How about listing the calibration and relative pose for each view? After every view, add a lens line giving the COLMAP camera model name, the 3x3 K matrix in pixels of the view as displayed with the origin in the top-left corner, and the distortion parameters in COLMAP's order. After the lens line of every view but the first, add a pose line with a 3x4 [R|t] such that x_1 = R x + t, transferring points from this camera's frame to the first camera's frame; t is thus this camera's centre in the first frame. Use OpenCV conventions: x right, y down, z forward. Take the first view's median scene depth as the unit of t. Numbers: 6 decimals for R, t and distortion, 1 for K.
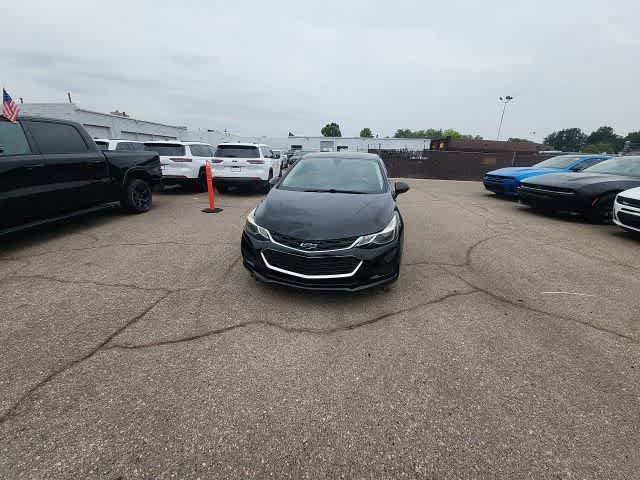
lens RADIAL K [[257.3, 0, 321.1], [0, 257.3, 244.5], [0, 0, 1]] dist [0.017512, -0.012099]
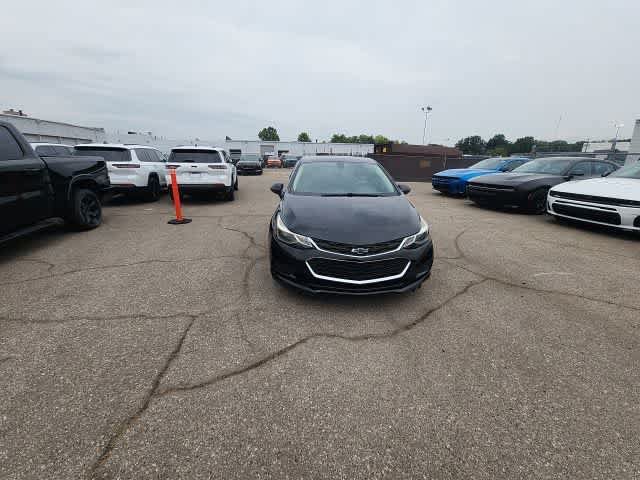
lens RADIAL K [[257.3, 0, 321.1], [0, 257.3, 244.5], [0, 0, 1]] dist [0.017512, -0.012099]
pose [[0.974723, -0.075533, 0.210259, -0.135971], [0.078559, 0.996891, -0.006064, -0.008358], [-0.209148, 0.022428, 0.977627, 0.022979]]
